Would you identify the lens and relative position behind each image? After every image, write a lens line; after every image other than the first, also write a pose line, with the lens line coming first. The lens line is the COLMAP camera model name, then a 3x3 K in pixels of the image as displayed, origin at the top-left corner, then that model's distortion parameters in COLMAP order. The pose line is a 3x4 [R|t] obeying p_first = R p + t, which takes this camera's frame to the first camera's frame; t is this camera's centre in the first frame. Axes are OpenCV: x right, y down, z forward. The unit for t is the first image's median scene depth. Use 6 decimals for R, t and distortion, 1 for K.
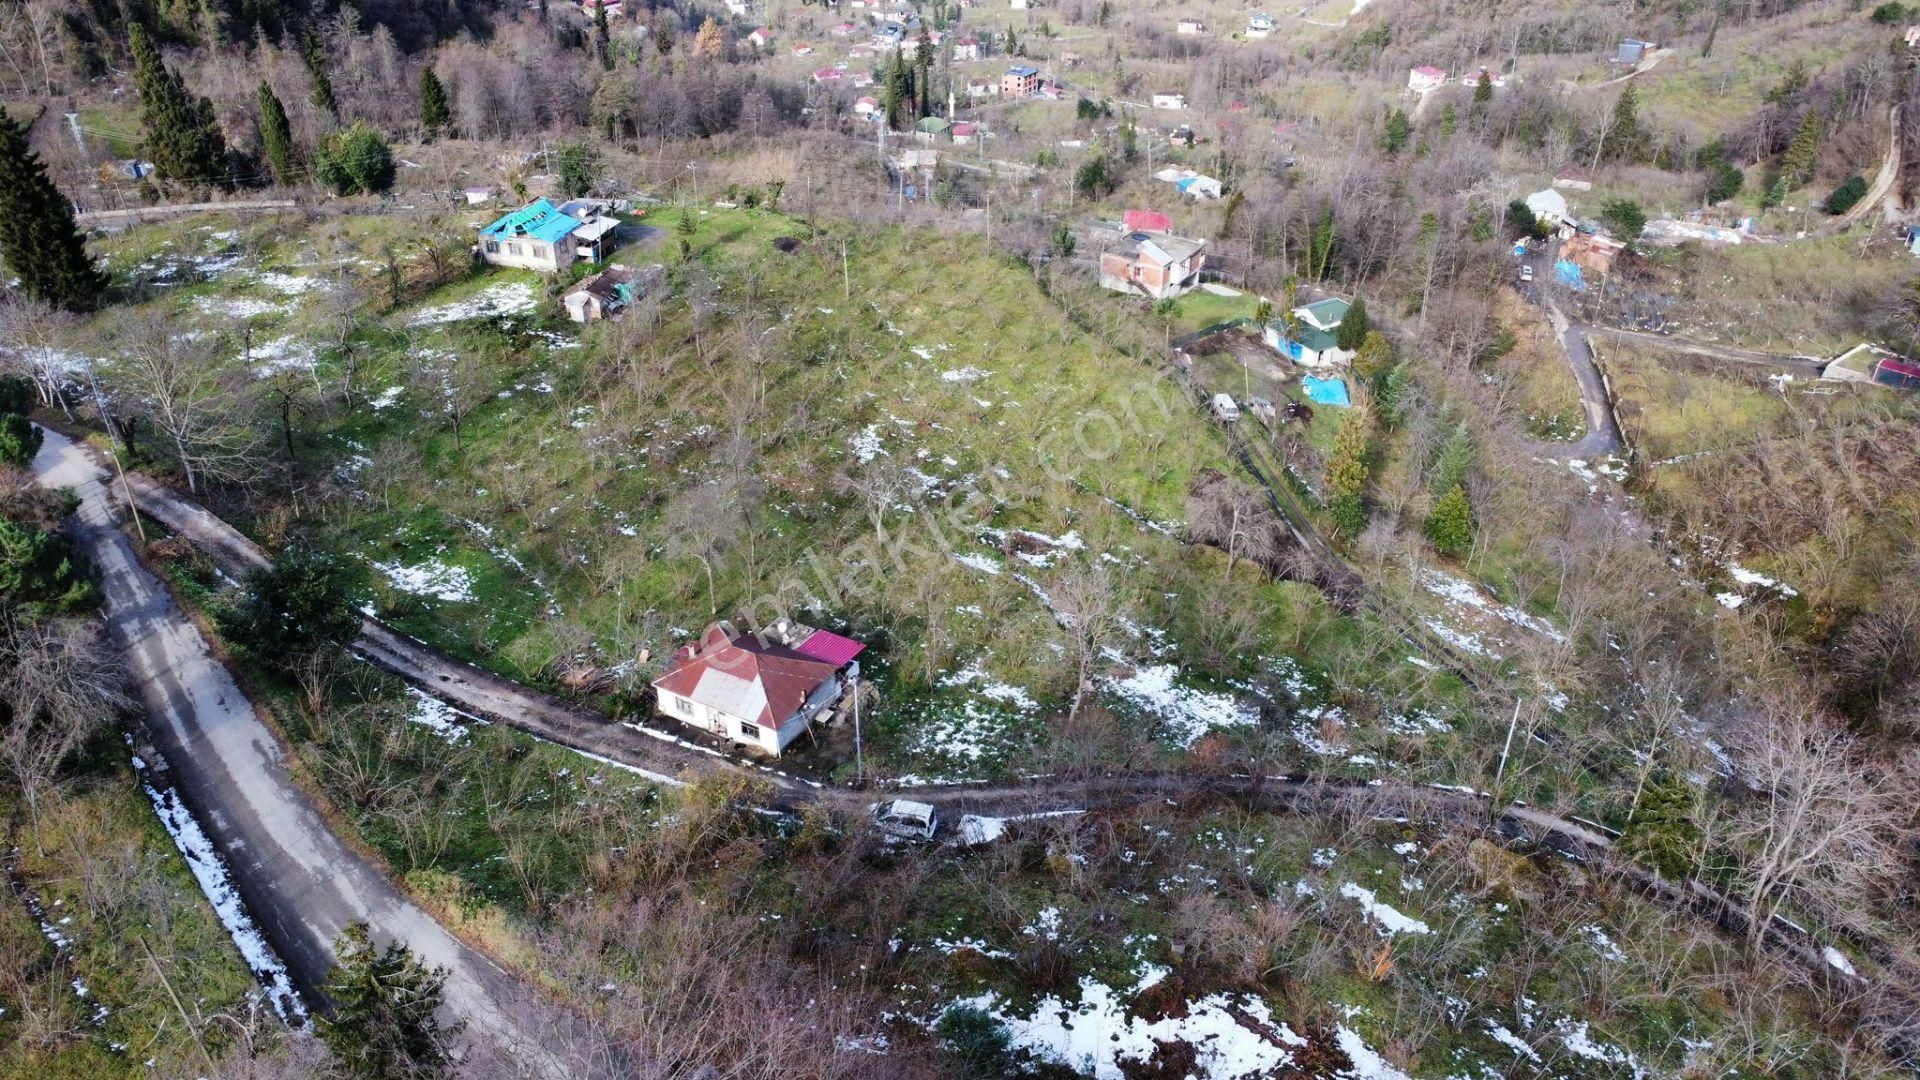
lens RADIAL K [[1421.4, 0, 959.2], [0, 1421.4, 542.9], [0, 0, 1]] dist [-0.127170, 0.185272]
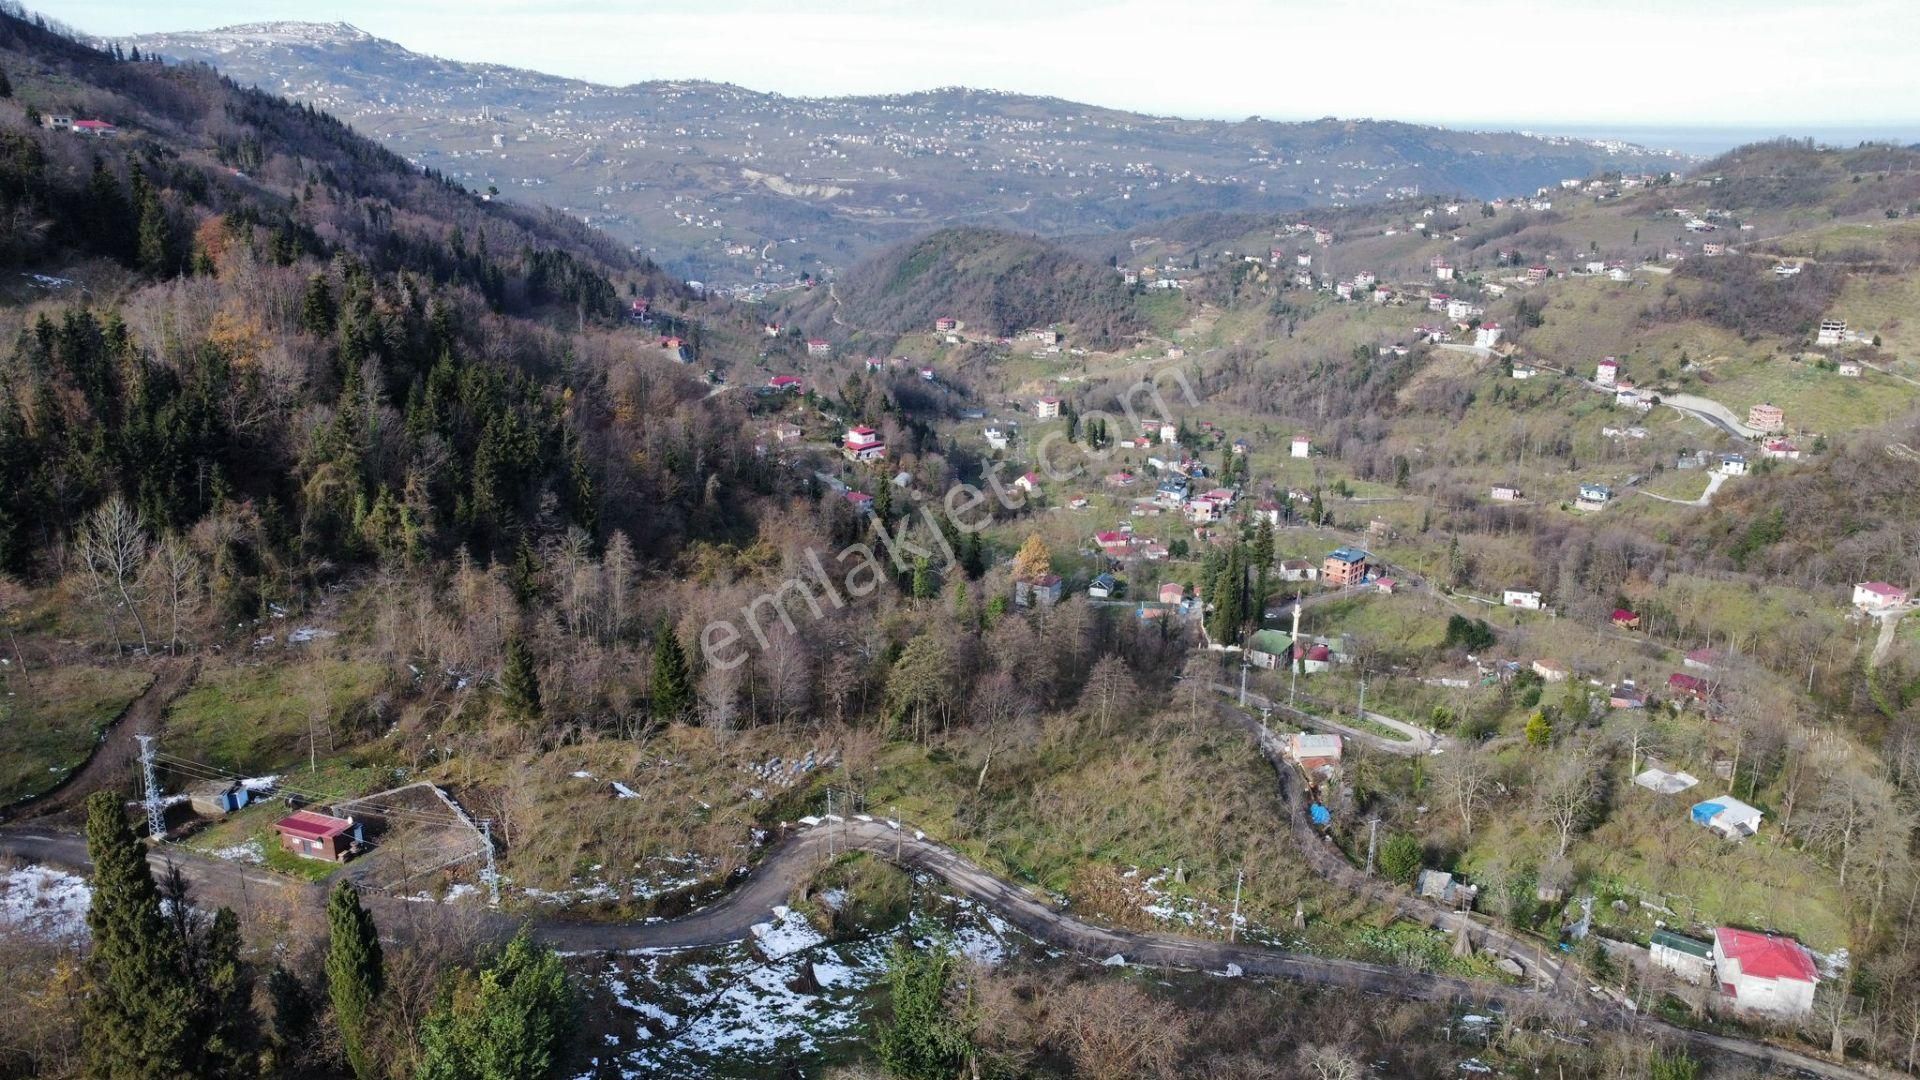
lens RADIAL K [[1334.2, 0, 958.2], [0, 1334.2, 530.4], [0, 0, 1]] dist [-0.091038, 0.108321]
pose [[0.989580, 0.051153, -0.134593, -0.081466], [-0.084286, 0.963667, -0.253461, -0.125919], [0.116738, 0.262164, 0.957936, 0.195366]]
